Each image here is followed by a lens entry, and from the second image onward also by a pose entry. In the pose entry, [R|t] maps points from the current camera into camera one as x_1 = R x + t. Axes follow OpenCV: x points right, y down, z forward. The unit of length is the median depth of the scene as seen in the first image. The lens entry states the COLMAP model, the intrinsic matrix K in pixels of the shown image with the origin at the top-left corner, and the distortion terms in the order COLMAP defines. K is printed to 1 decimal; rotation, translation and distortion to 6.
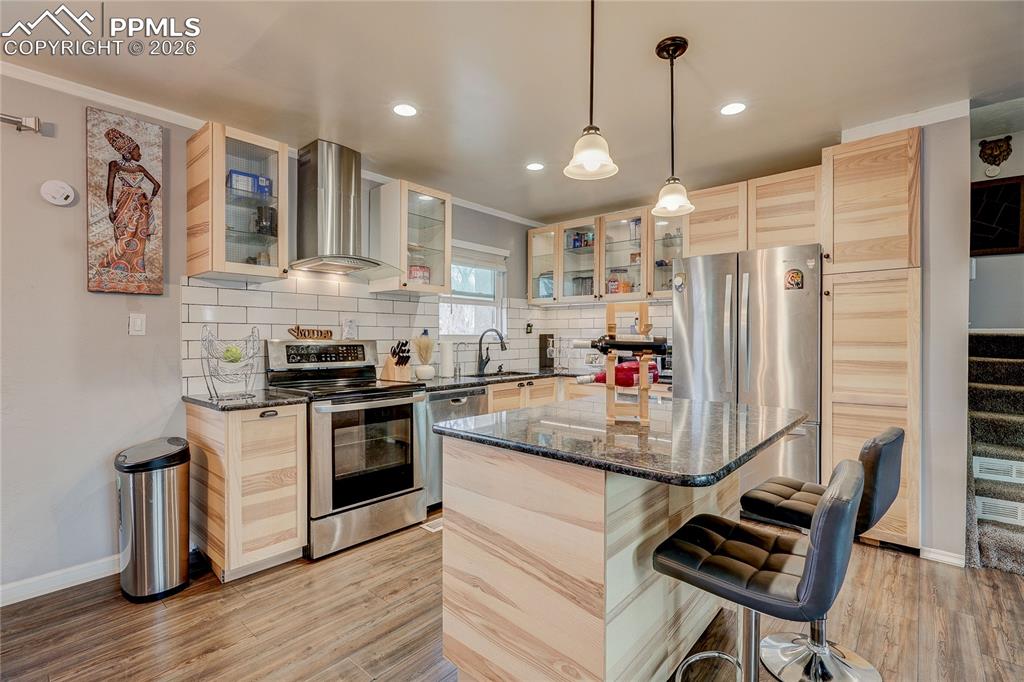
lens RADIAL K [[469.0, 0, 474.4], [0, 469.0, 340.9], [0, 0, 1]] dist [-0.000716, -0.000223]
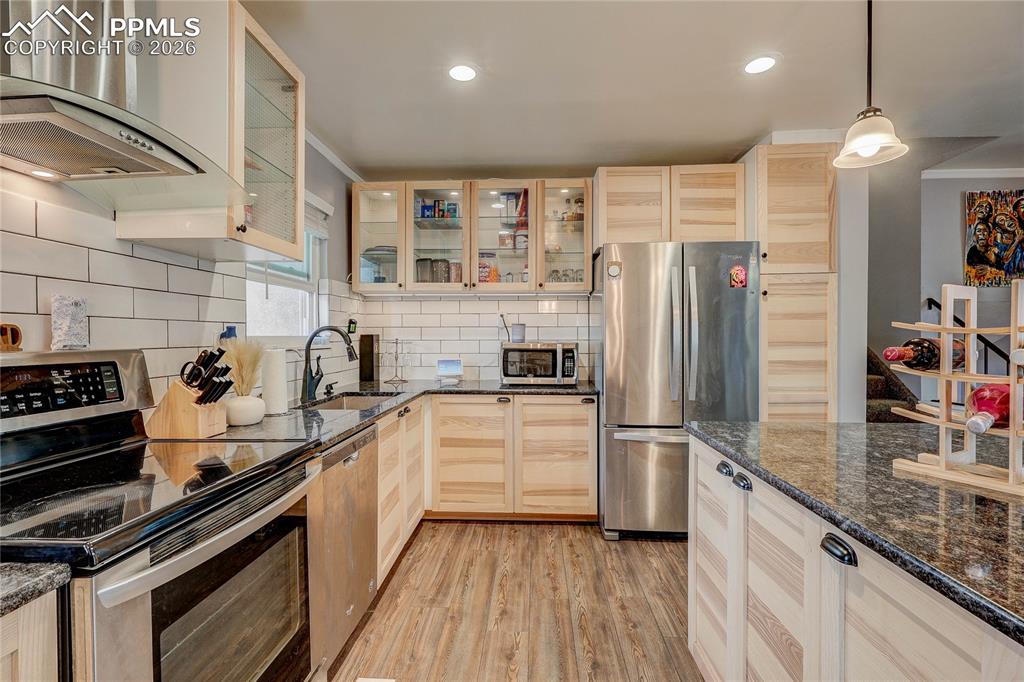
lens RADIAL K [[487.8, 0, 512.0], [0, 487.8, 341.0], [0, 0, 1]] dist [-0.001643, -0.000373]
pose [[0.759228, -0.010307, 0.650744, -0.246809], [0.010017, 0.999941, 0.004151, -0.008295], [-0.650748, 0.003367, 0.759286, 0.439882]]
